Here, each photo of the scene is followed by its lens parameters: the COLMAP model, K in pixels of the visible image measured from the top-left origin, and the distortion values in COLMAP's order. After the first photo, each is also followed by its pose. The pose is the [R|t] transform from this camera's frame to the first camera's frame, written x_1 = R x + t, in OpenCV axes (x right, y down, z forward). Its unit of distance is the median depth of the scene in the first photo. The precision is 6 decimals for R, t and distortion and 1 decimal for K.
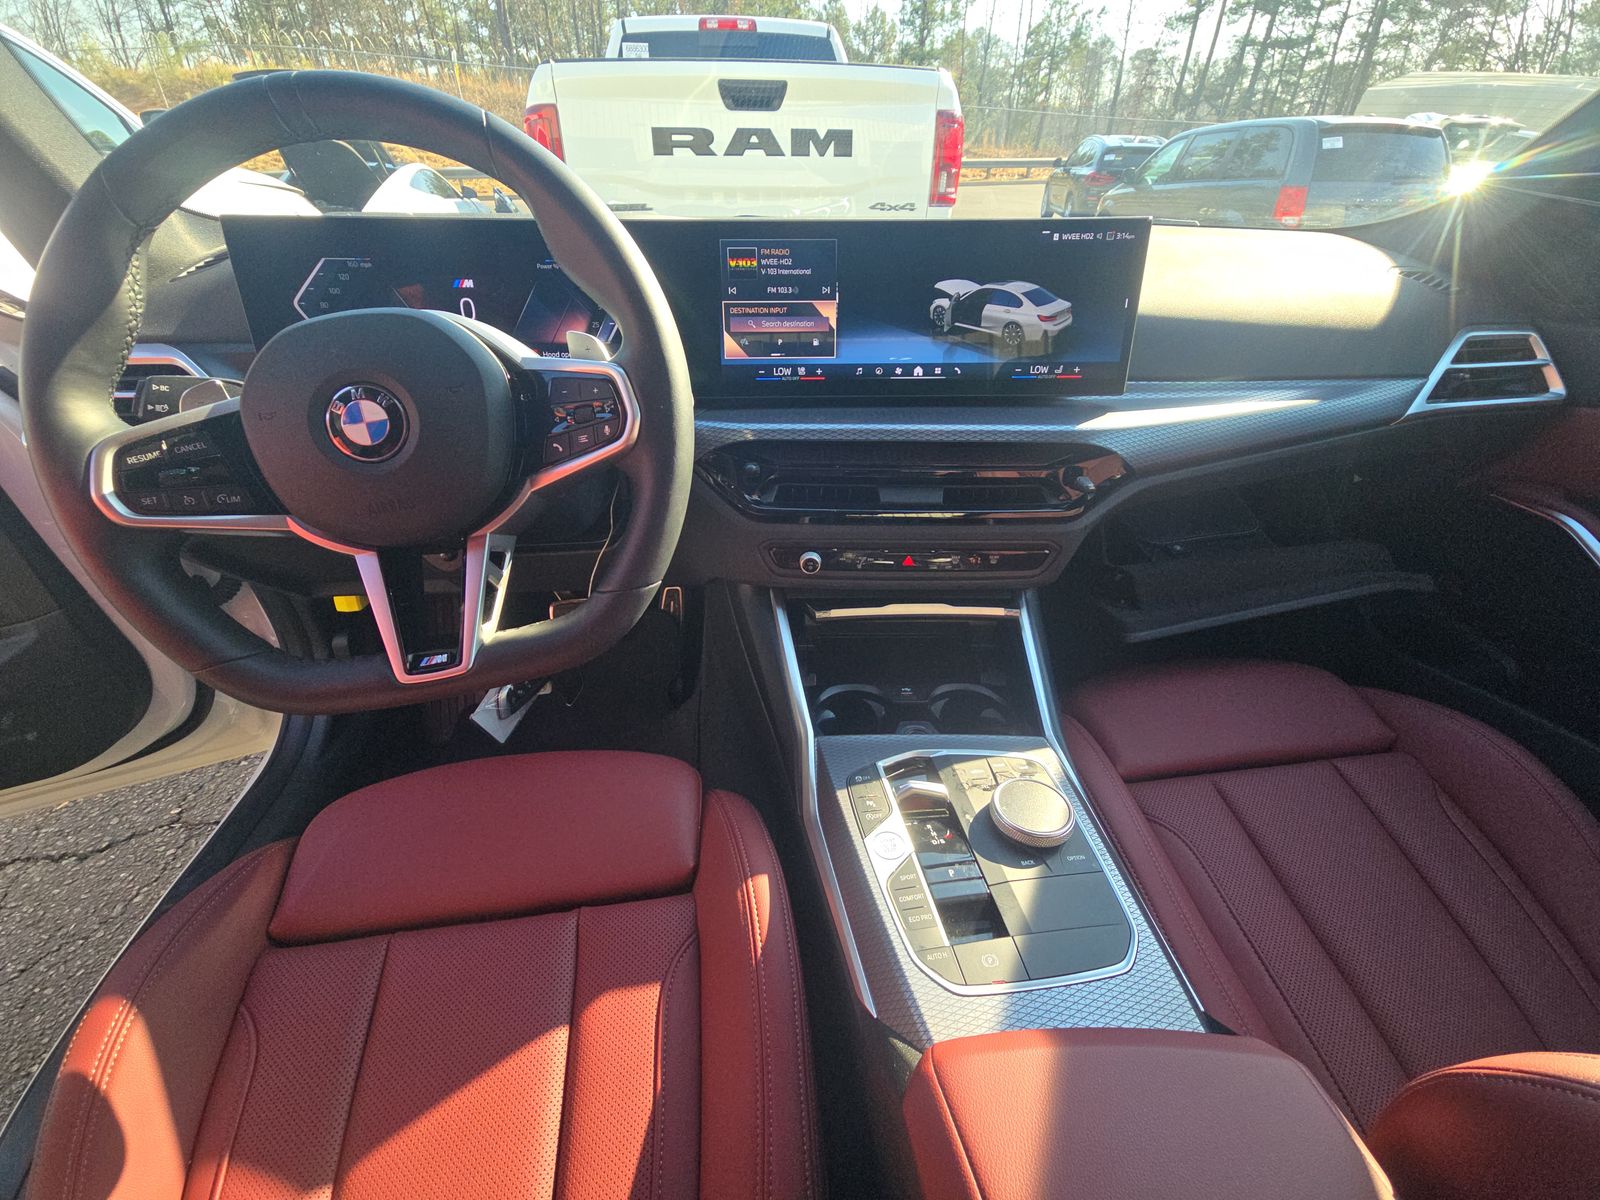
lens RADIAL K [[638.9, 0, 799.9], [0, 638.9, 600.4], [0, 0, 1]] dist [0.003028, -0.002967]
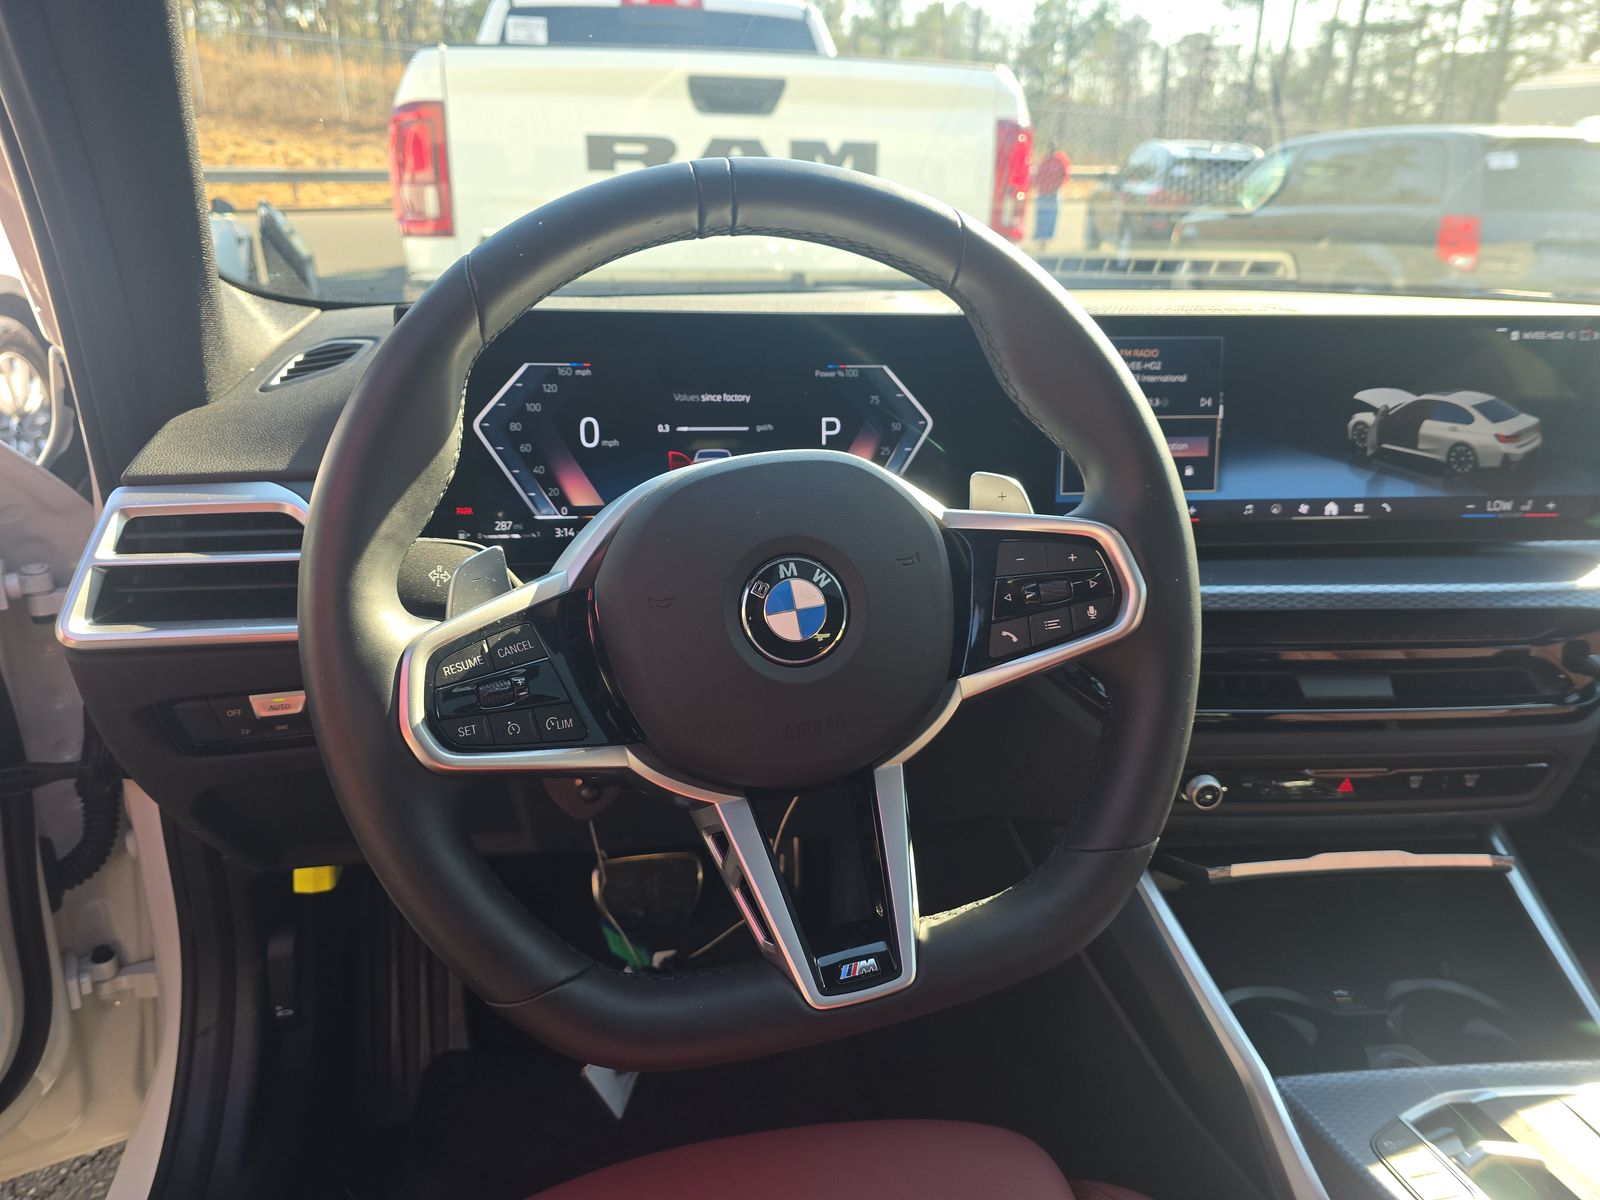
lens RADIAL K [[1077.4, 0, 798.0], [0, 1077.4, 604.0], [0, 0, 1]] dist [-0.001680, 0.012326]
pose [[0.997229, -0.014232, 0.073025, -0.494448], [0.029631, 0.976303, -0.214369, -0.023354], [-0.068244, 0.215938, 0.974019, -0.084412]]
